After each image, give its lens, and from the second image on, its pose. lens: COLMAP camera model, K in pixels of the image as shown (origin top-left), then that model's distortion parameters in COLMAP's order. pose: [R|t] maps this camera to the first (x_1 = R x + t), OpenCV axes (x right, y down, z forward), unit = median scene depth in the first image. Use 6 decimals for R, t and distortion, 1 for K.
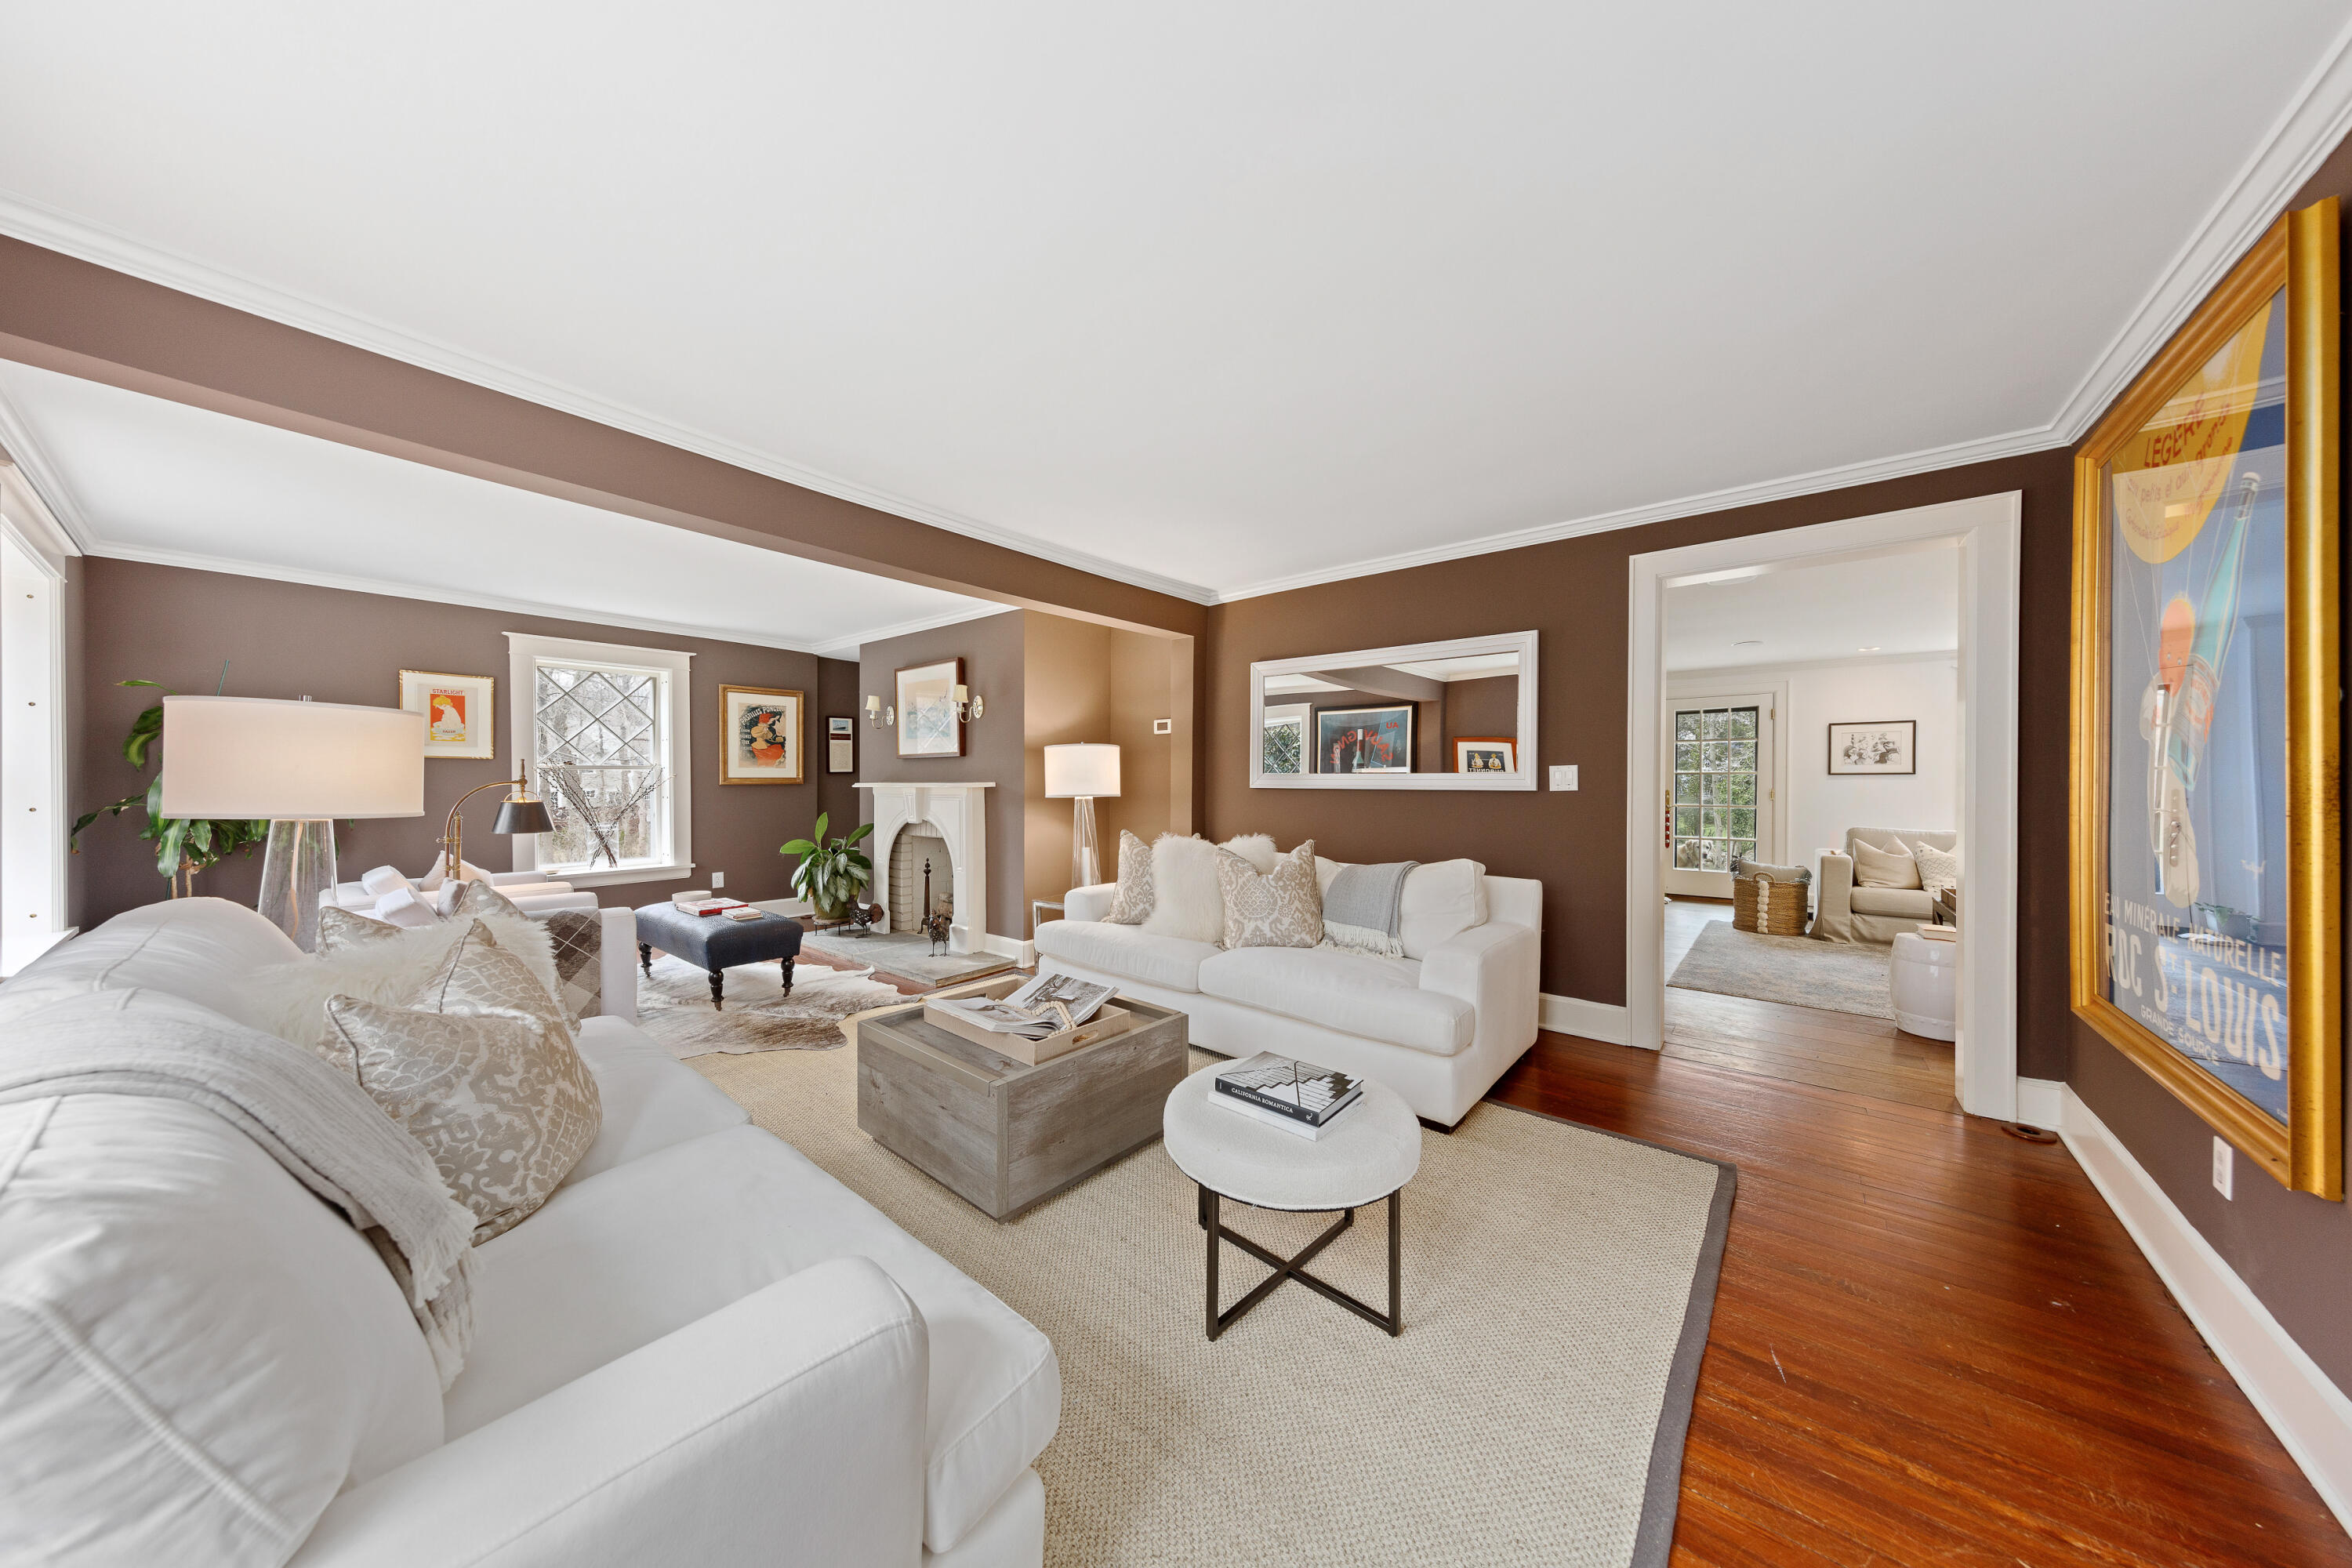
lens RADIAL K [[740.3, 0, 1181.9], [0, 740.3, 784.8], [0, 0, 1]] dist [0.007414, -0.000046]
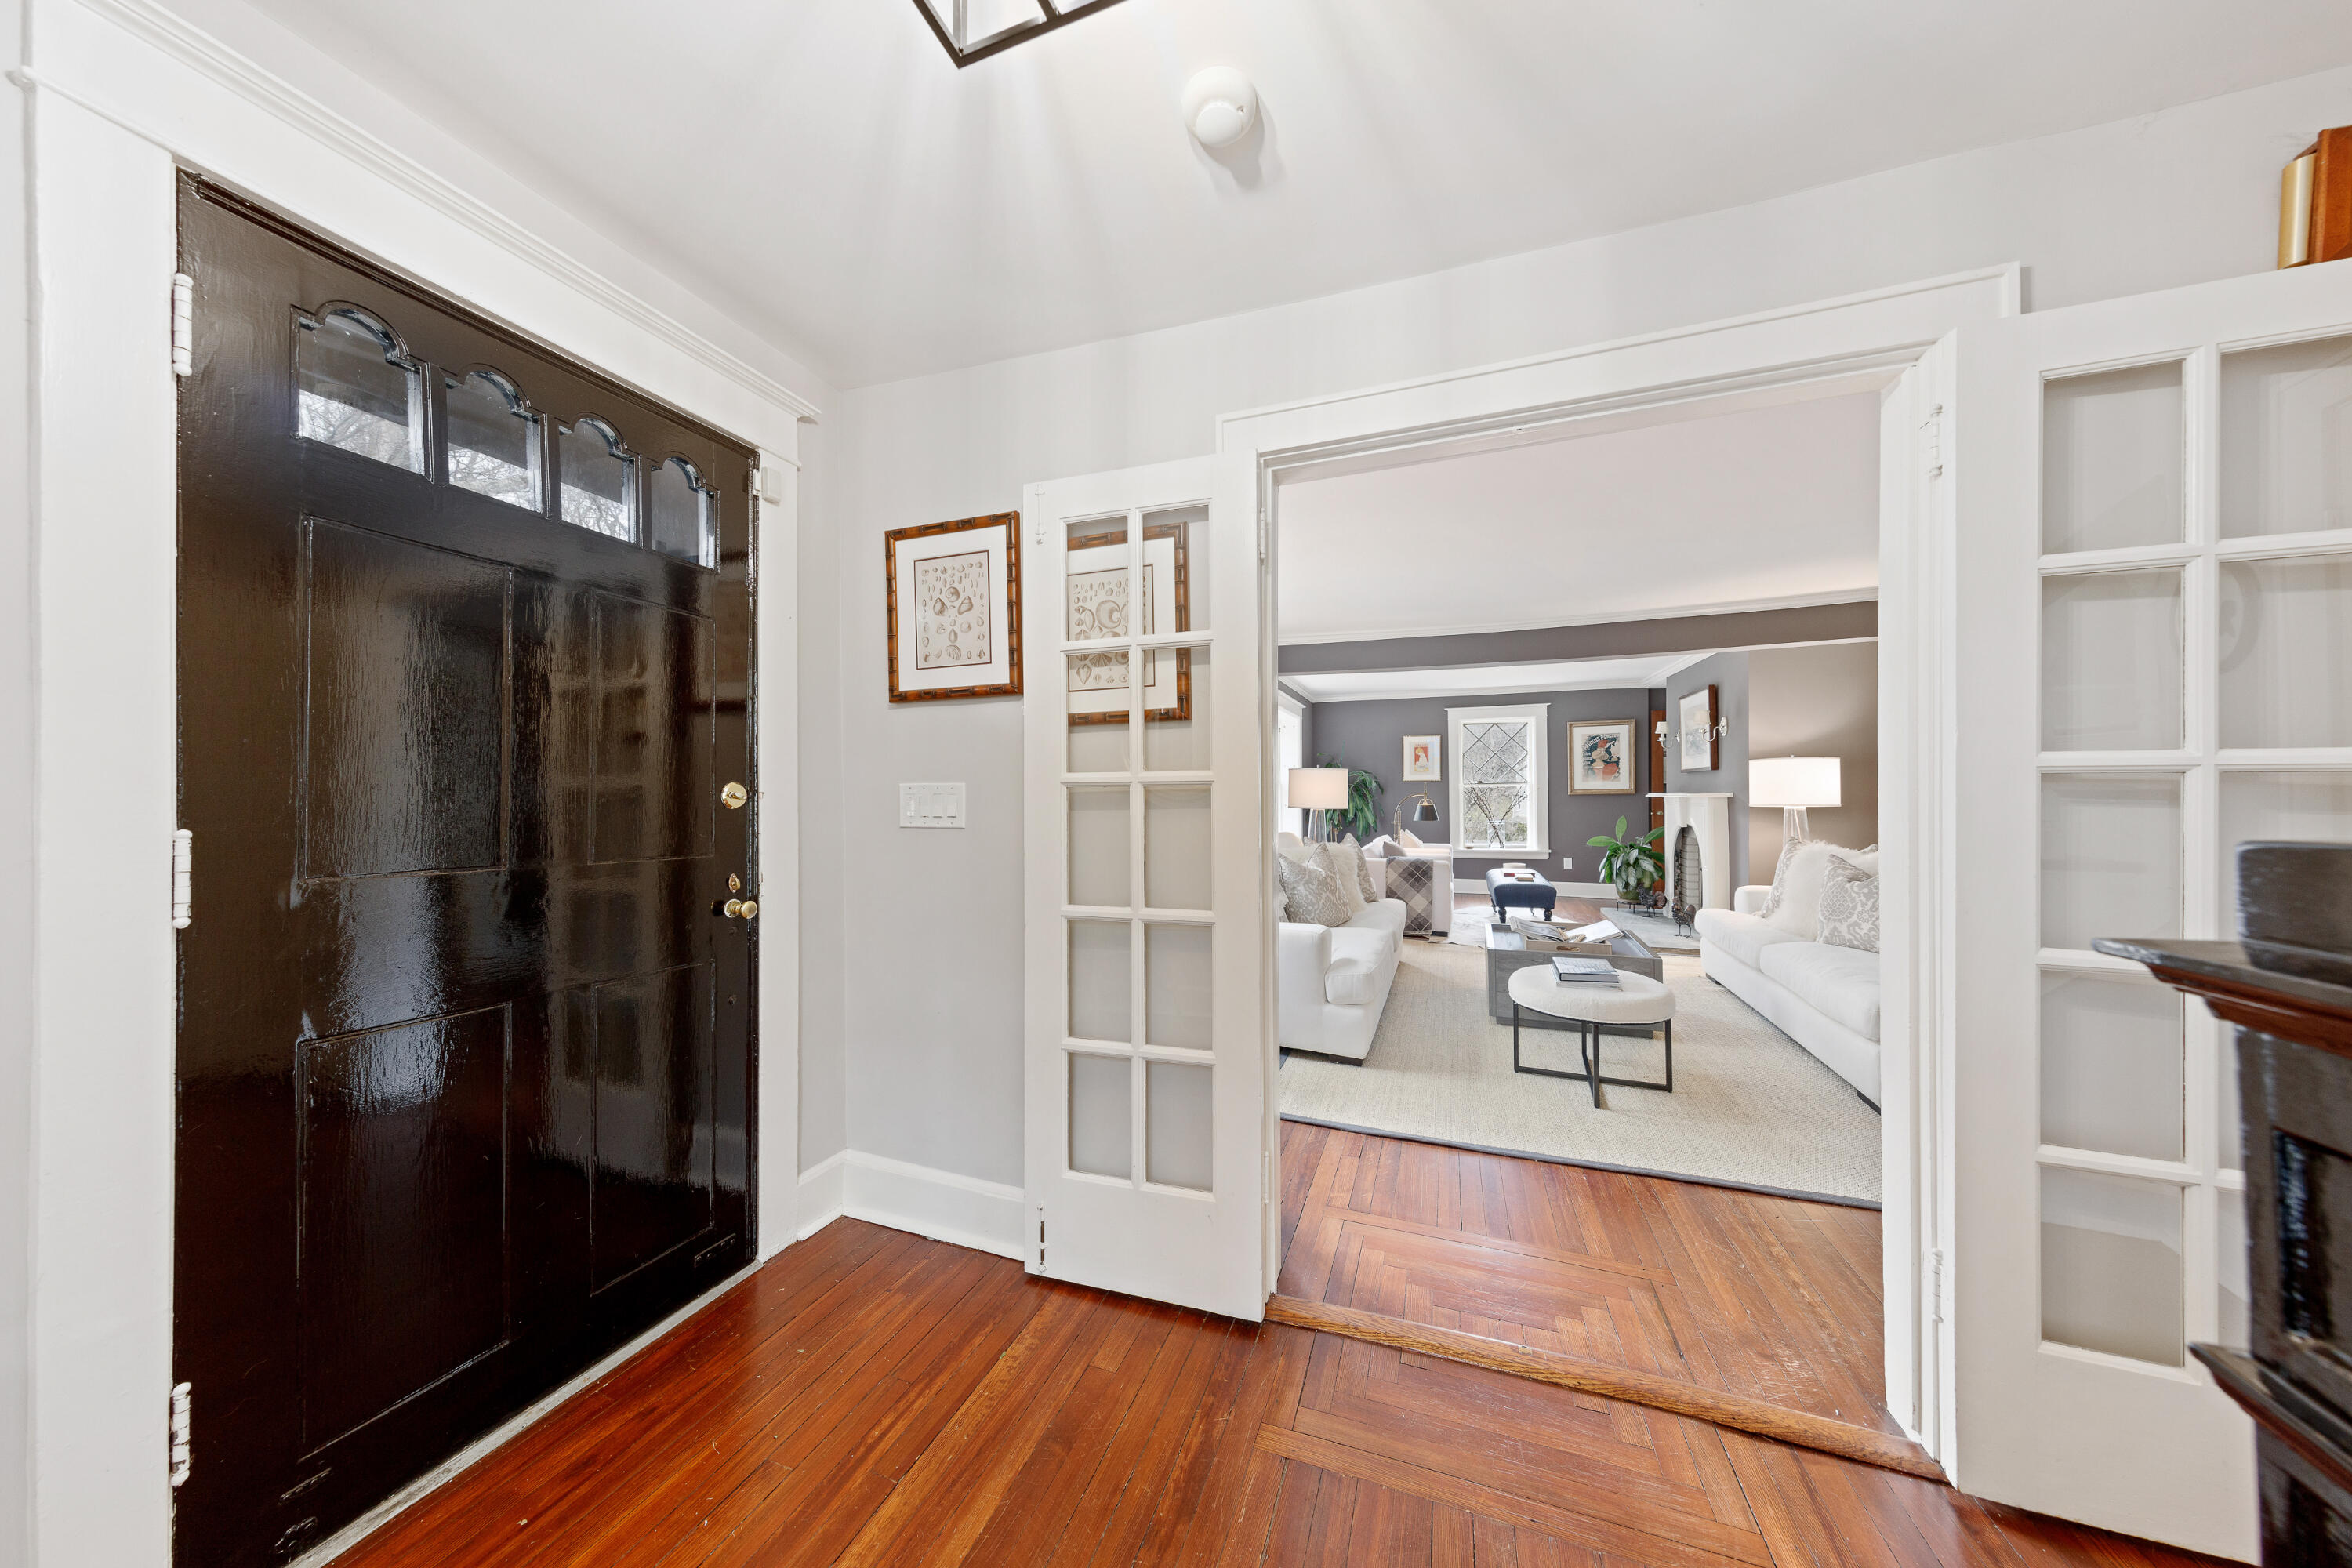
lens RADIAL K [[740.3, 0, 1181.9], [0, 740.3, 784.8], [0, 0, 1]] dist [0.007414, -0.000046]
pose [[0.333218, -0.014912, -0.942732, 0.487244], [0.005894, 0.999888, -0.013733, -0.004181], [0.942831, -0.000980, 0.333269, -0.156462]]
